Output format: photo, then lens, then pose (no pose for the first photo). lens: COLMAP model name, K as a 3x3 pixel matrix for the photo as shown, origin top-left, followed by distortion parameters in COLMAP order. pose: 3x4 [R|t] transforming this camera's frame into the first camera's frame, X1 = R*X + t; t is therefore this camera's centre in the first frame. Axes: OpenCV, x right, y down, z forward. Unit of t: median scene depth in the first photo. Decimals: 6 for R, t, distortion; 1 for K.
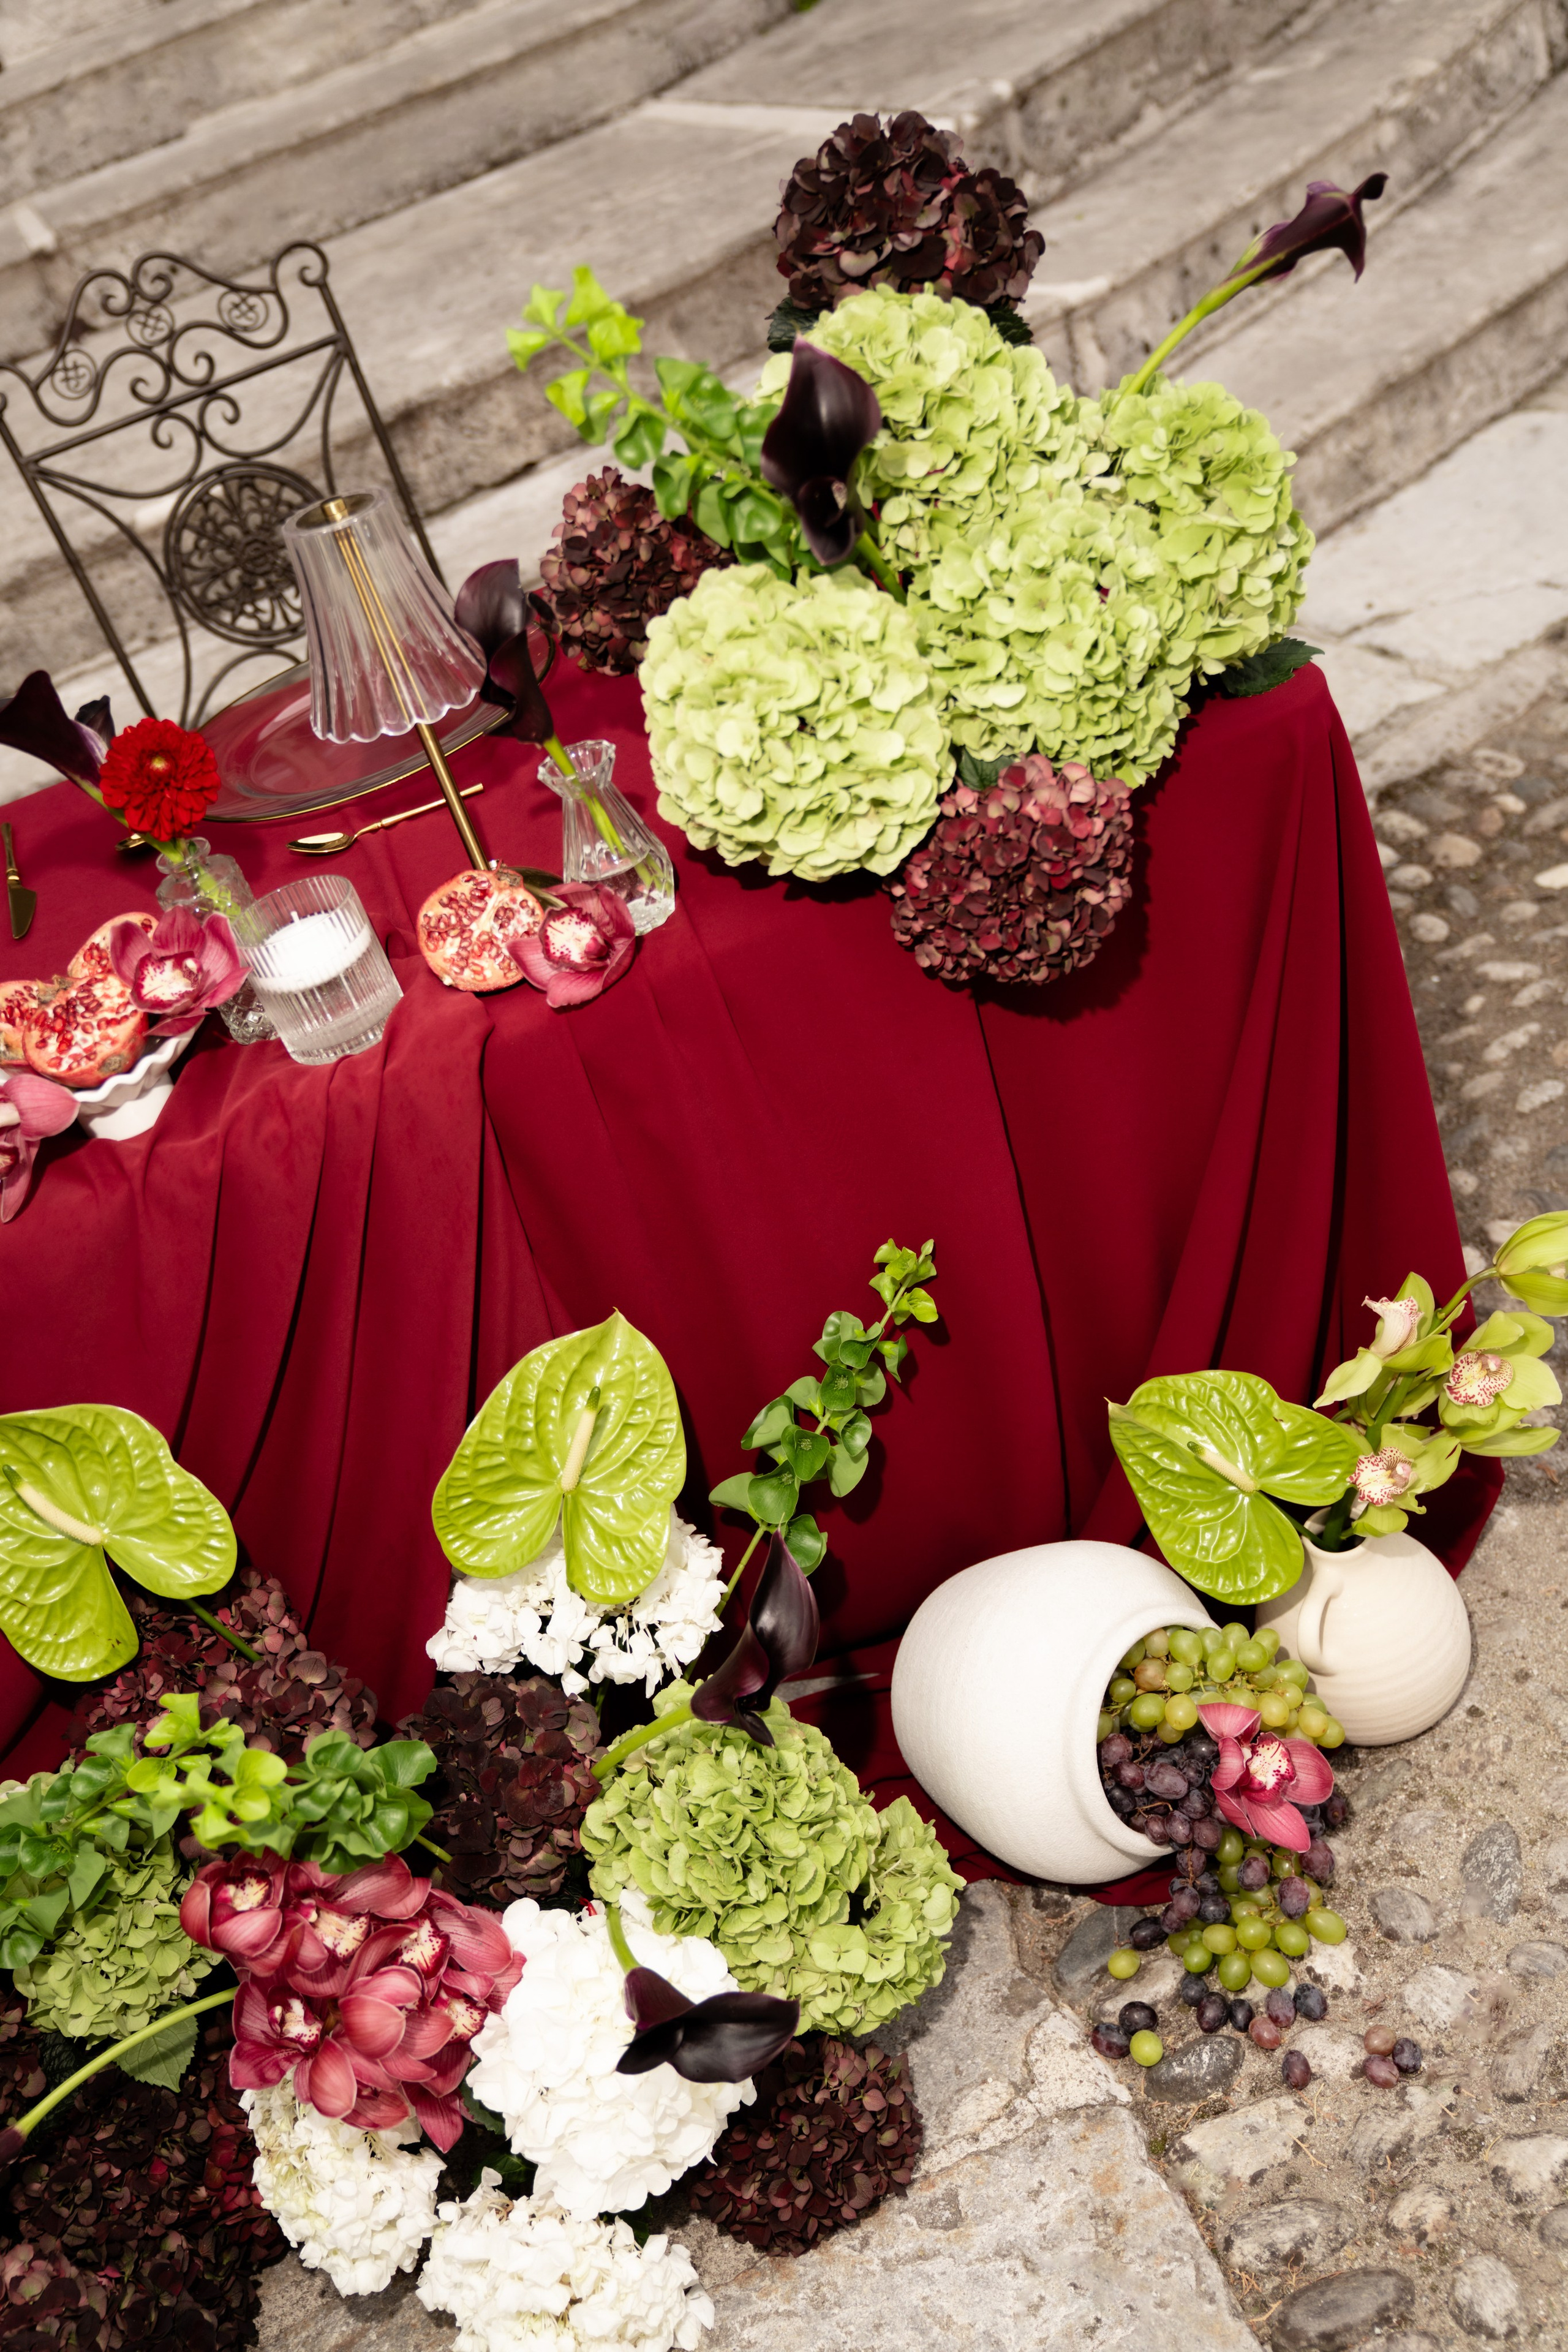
lens RADIAL K [[2392.5, 0, 774.5], [0, 2392.5, 1192.3], [0, 0, 1]] dist [-0.005085, 0.176177]
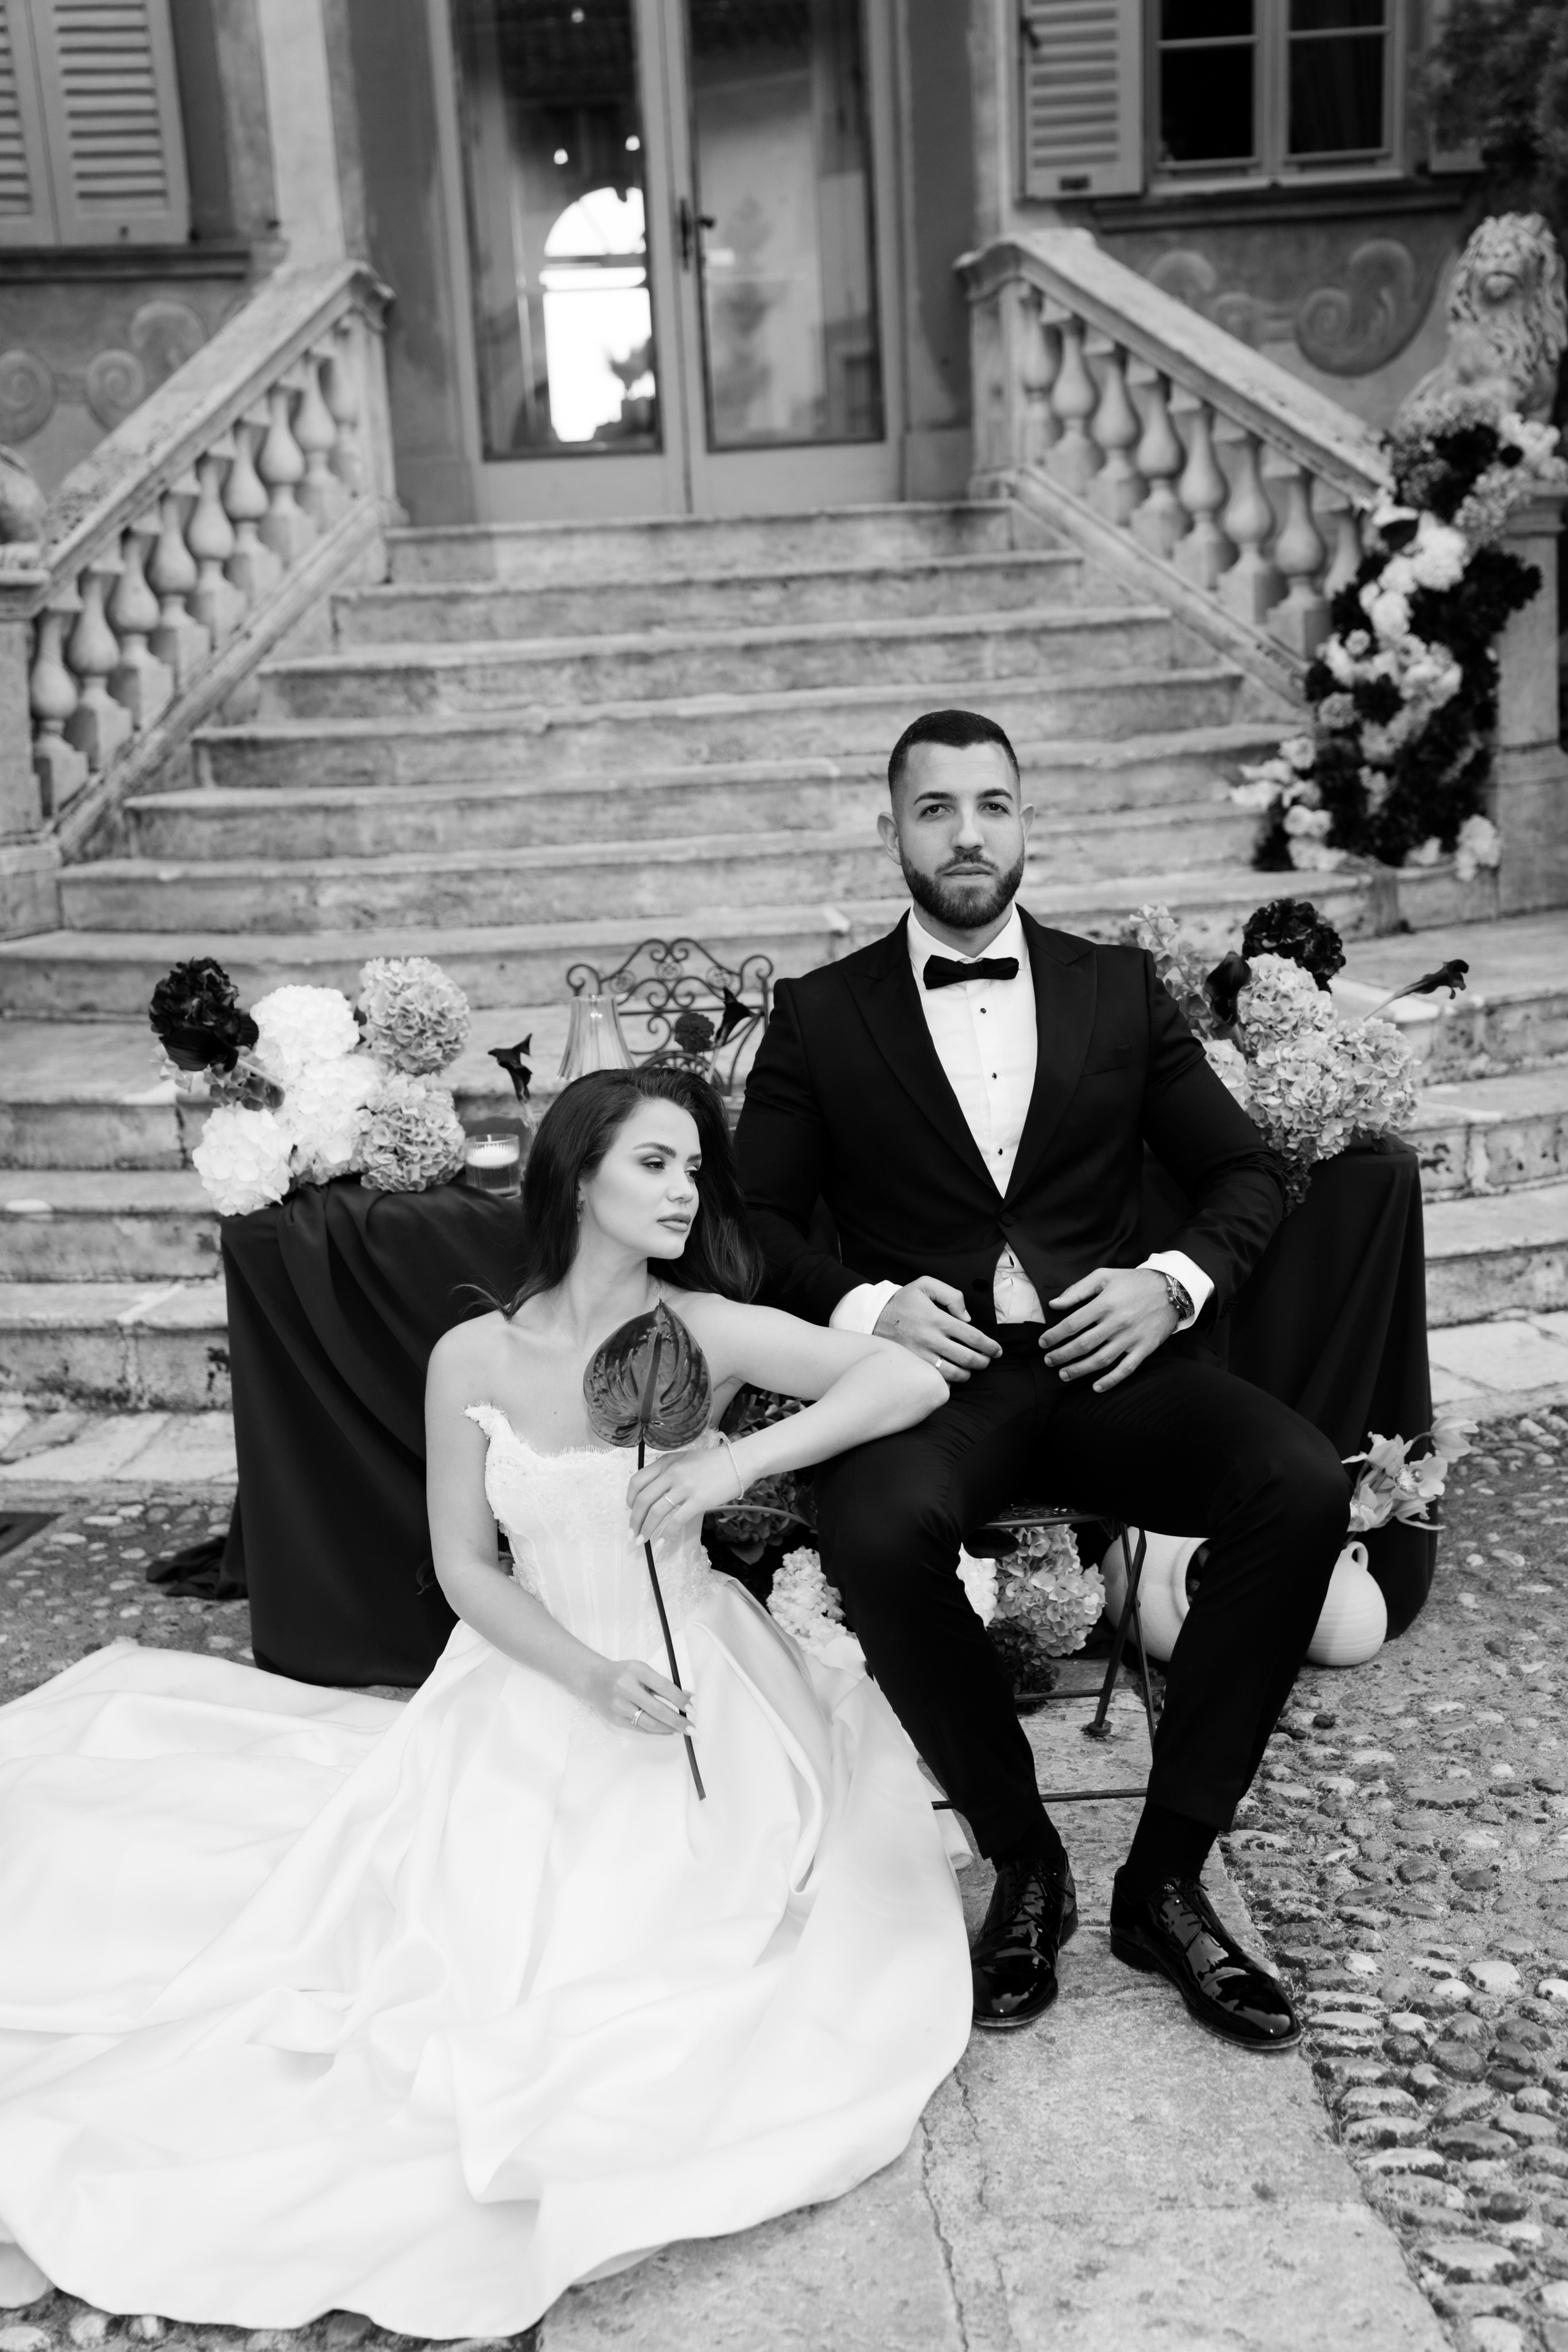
lens RADIAL K [[2917.3, 0, 794.5], [0, 2917.3, 1167.5], [0, 0, 1]] dist [0.072694, 0.341711]
pose [[0.934381, 0.287799, -0.210007, 0.255061], [-0.344888, 0.878504, -0.330579, 0.918532], [0.089352, 0.381316, 0.920116, -1.631169]]
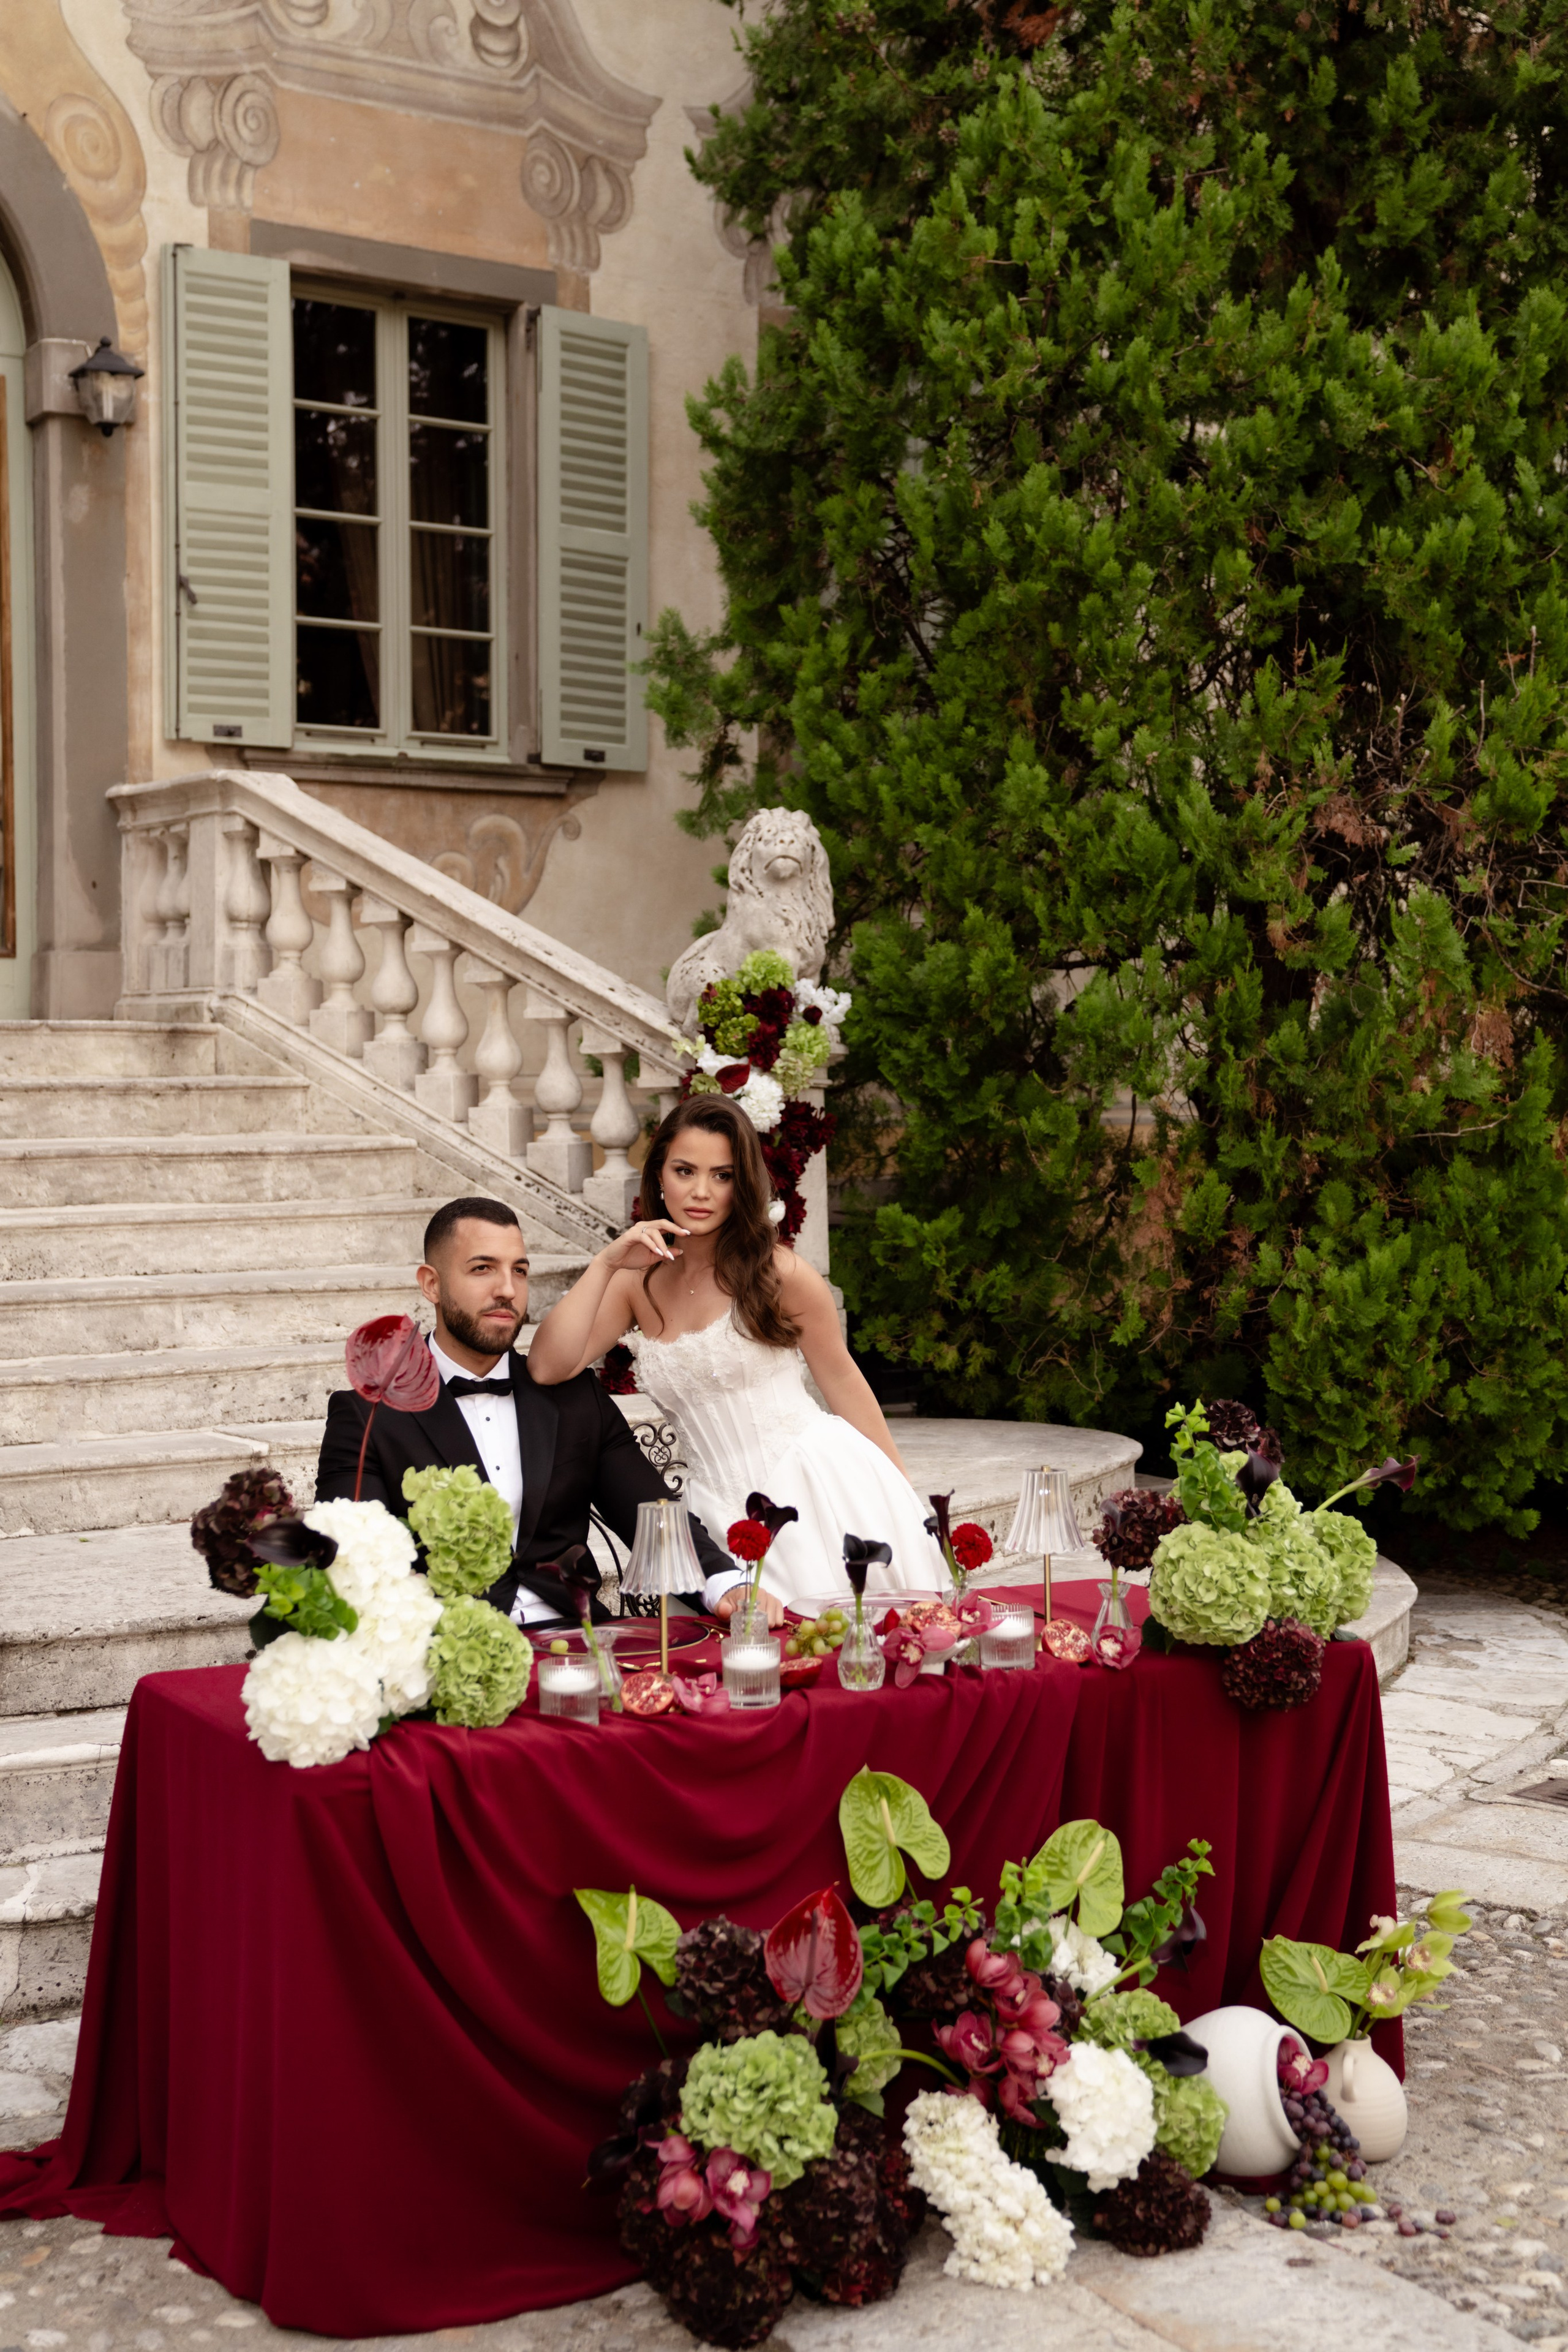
lens RADIAL K [[2906.6, 0, 796.6], [0, 2906.6, 1152.5], [0, 0, 1]] dist [0.057721, 0.318979]
pose [[0.937163, 0.280935, 0.206886, -1.060667], [-0.103339, 0.789882, -0.604490, 1.233666], [-0.333238, 0.545126, 0.769279, -1.366093]]
